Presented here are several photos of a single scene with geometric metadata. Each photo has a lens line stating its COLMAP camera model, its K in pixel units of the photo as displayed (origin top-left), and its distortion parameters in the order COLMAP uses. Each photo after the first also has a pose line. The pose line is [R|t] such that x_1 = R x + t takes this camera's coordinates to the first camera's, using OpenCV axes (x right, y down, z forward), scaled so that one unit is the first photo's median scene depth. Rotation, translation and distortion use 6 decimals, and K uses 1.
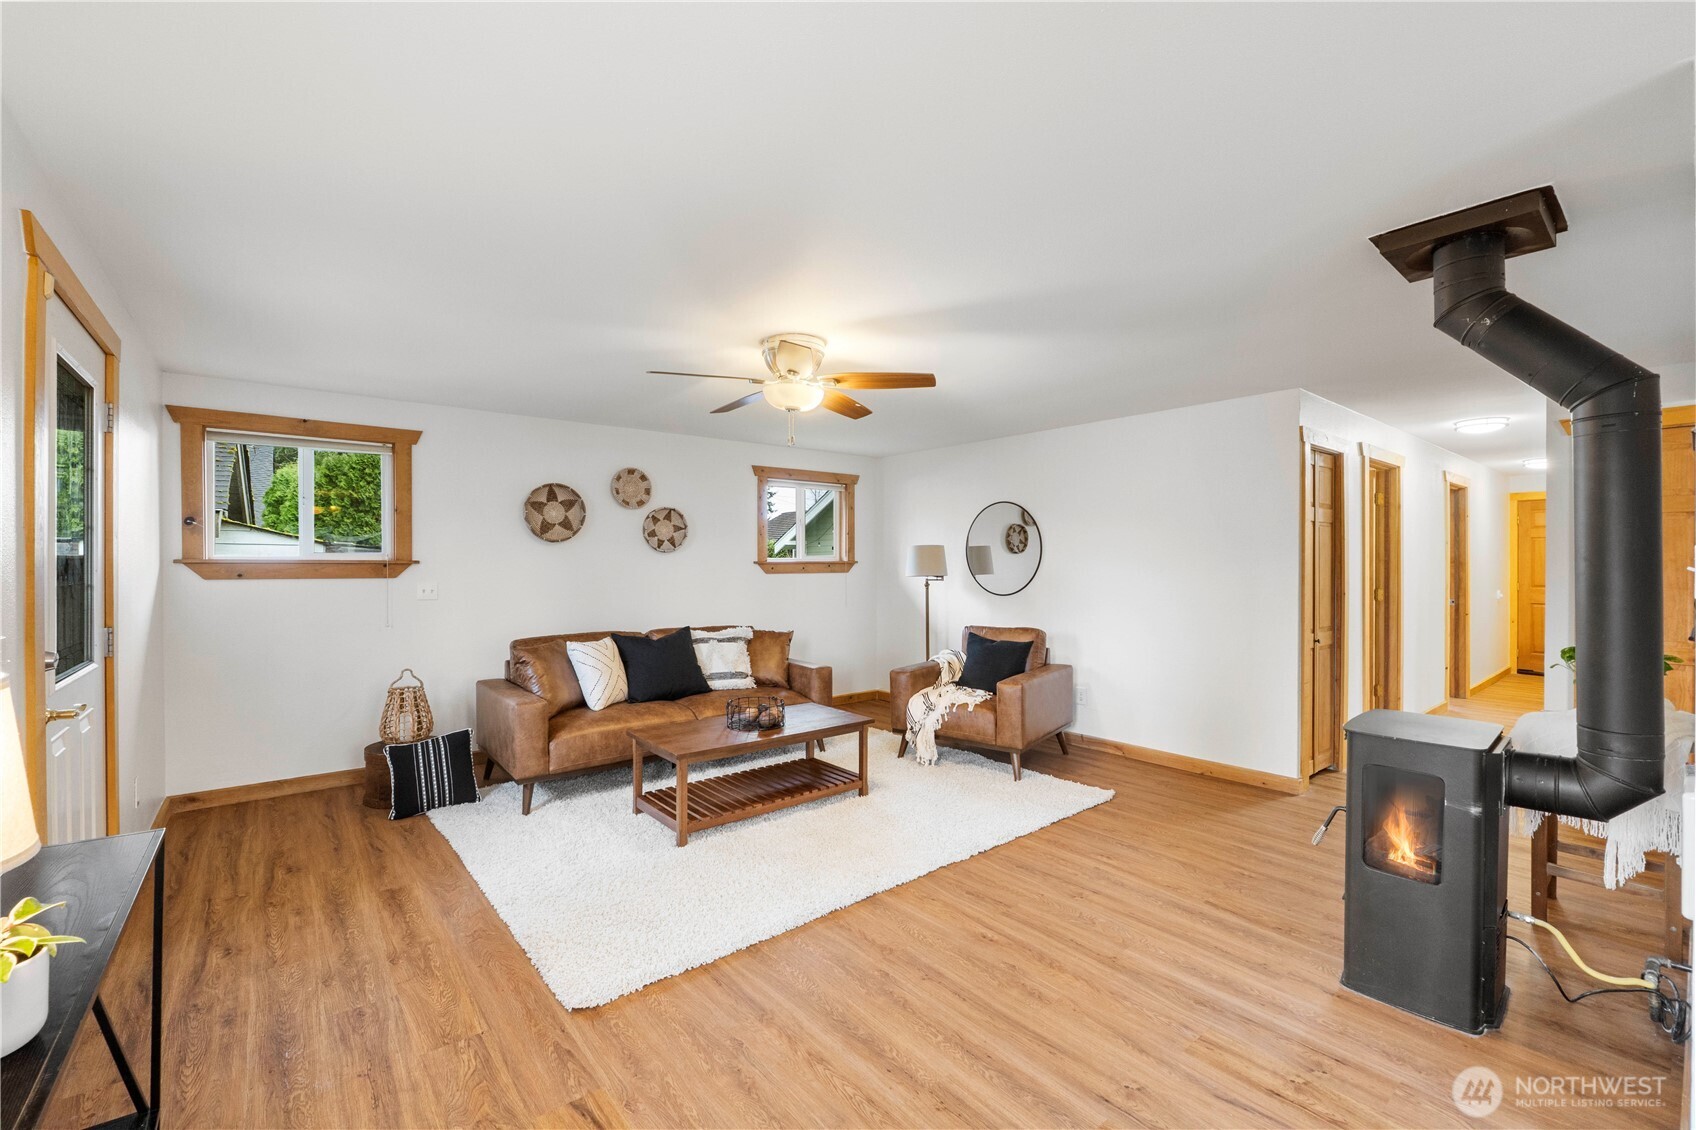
lens RADIAL K [[711.0, 0, 839.3], [0, 711.0, 563.0], [0, 0, 1]] dist [-0.008816, 0.000672]
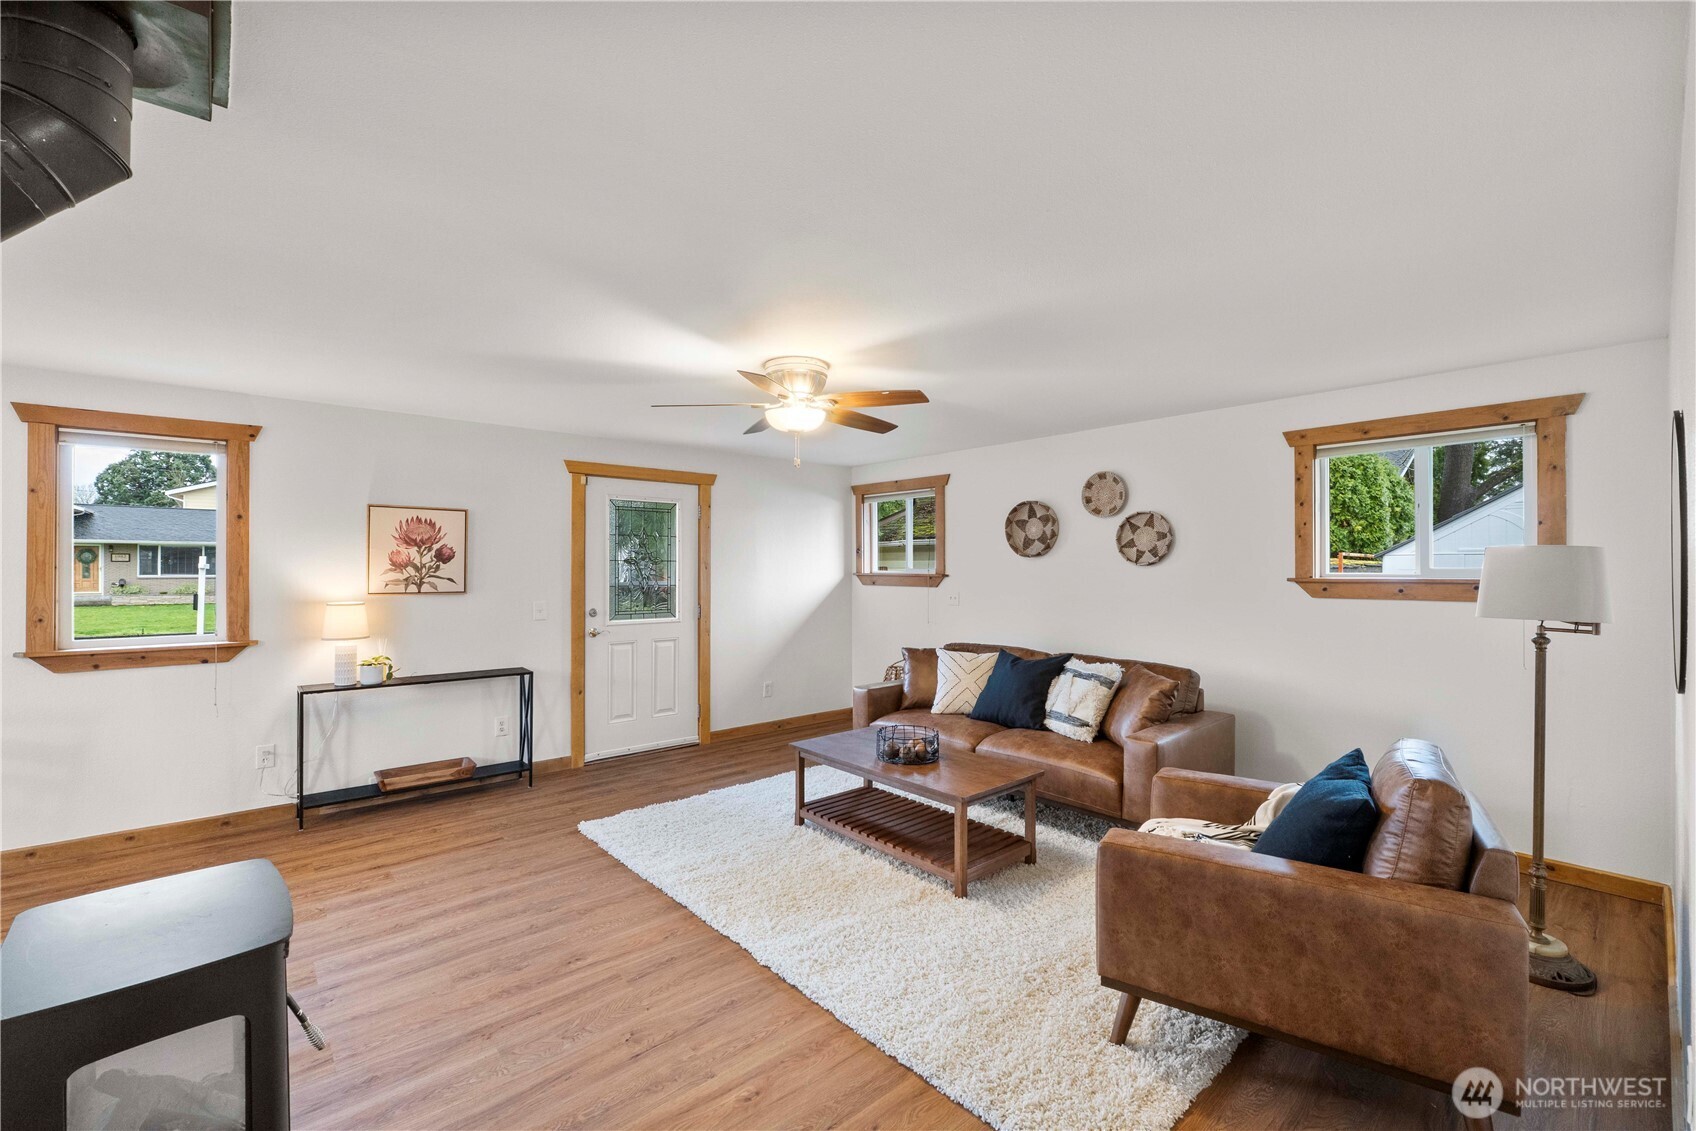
lens RADIAL K [[711.0, 0, 841.8], [0, 711.0, 567.7], [0, 0, 1]] dist [-0.008816, 0.000672]
pose [[0.035358, 0.001937, -0.999373, 0.721814], [0.000322, 0.999998, 0.001950, -0.018532], [0.999375, -0.000390, 0.035357, 0.790468]]
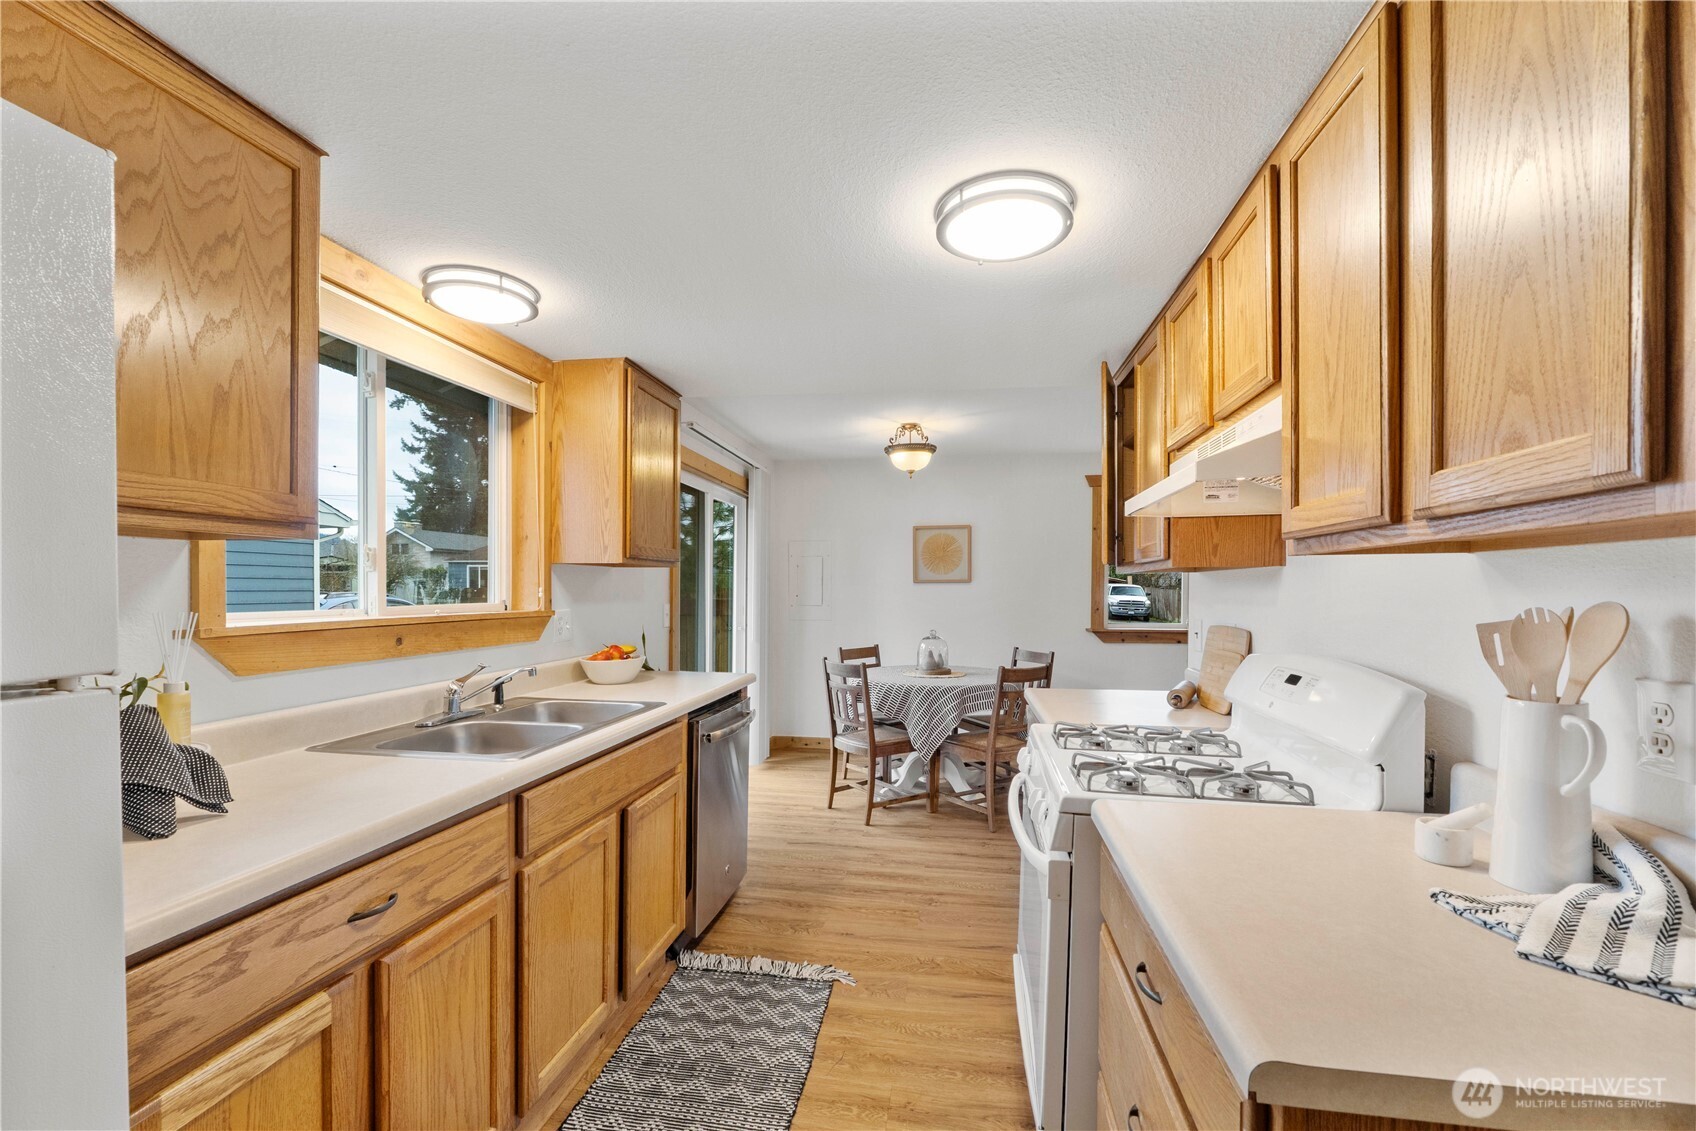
lens RADIAL K [[711.0, 0, 840.1], [0, 711.0, 597.8], [0, 0, 1]] dist [-0.008816, 0.000672]
pose [[-0.753191, 0.008272, -0.657750, 1.085674], [-0.000185, 0.999918, 0.012787, 0.004471], [0.657802, 0.009753, -0.753128, 0.583643]]
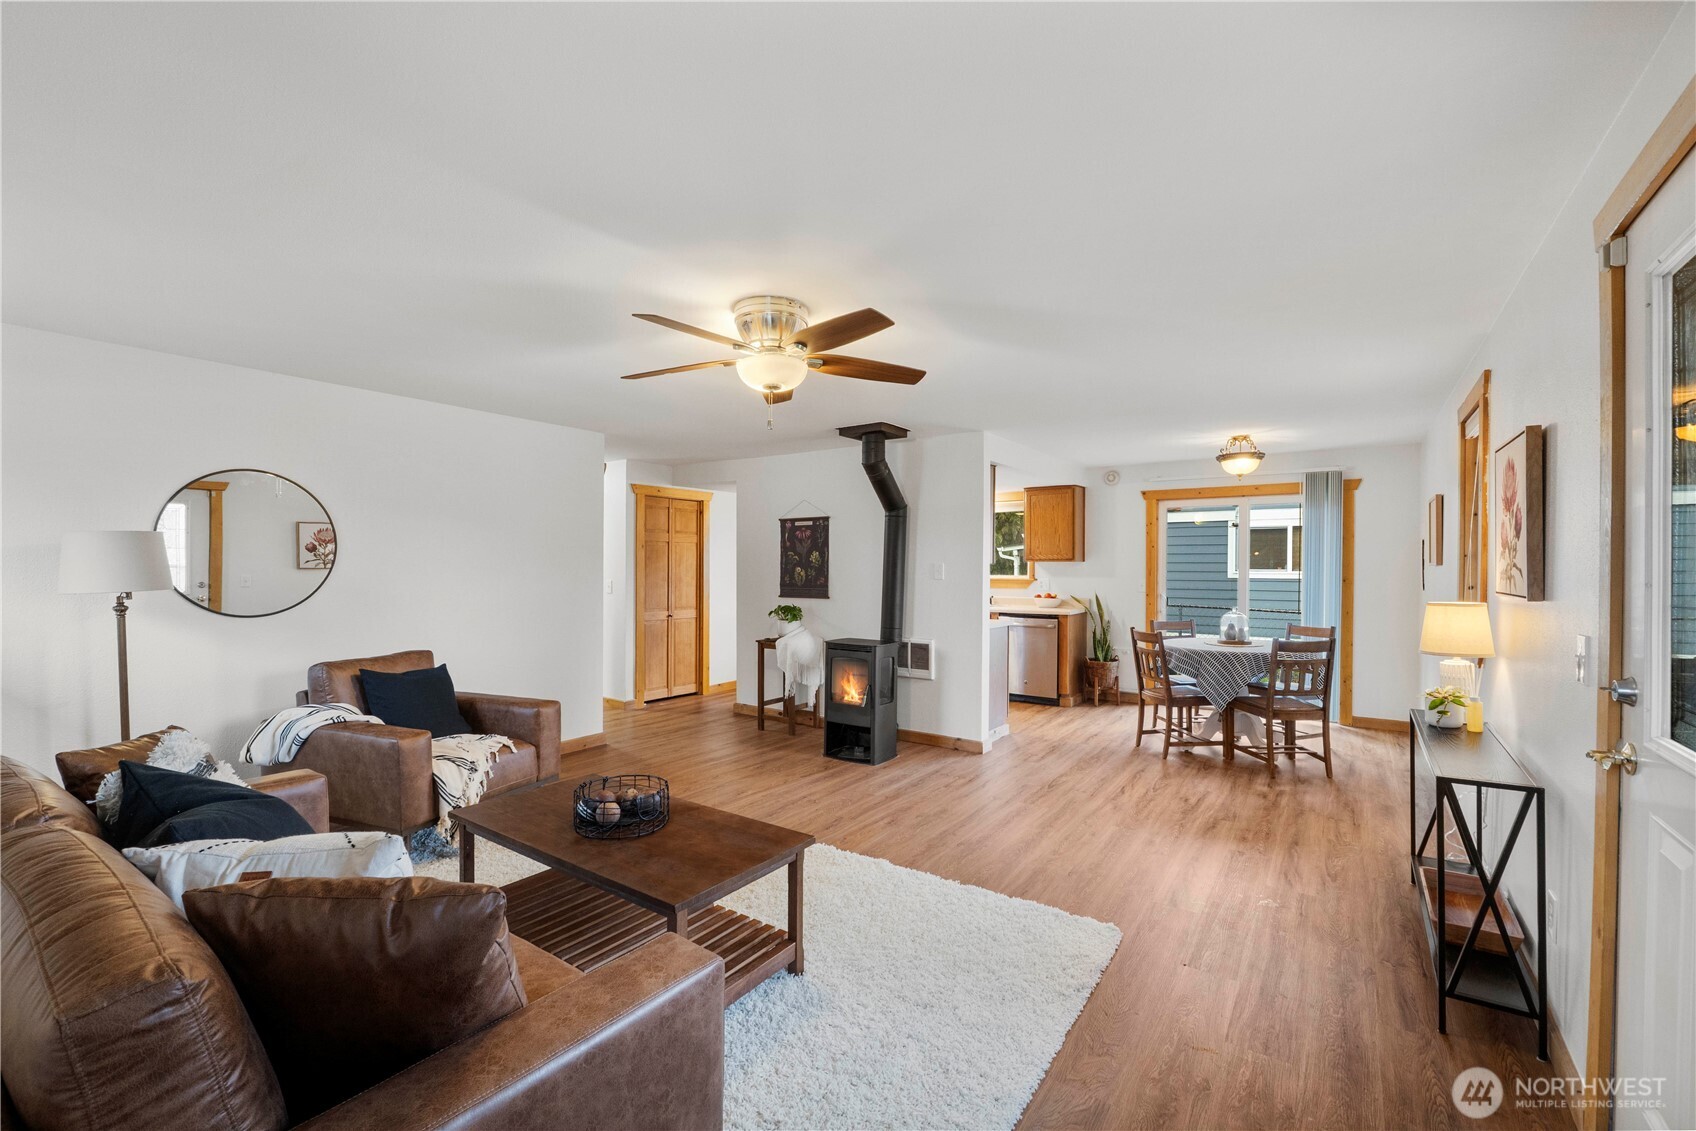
lens RADIAL K [[711.0, 0, 843.7], [0, 711.0, 575.4], [0, 0, 1]] dist [-0.008816, 0.000672]
pose [[-0.274803, -0.011020, 0.961437, -0.697435], [-0.004618, 0.999938, 0.010141, -0.000557], [-0.961489, -0.001653, -0.274837, 0.883945]]
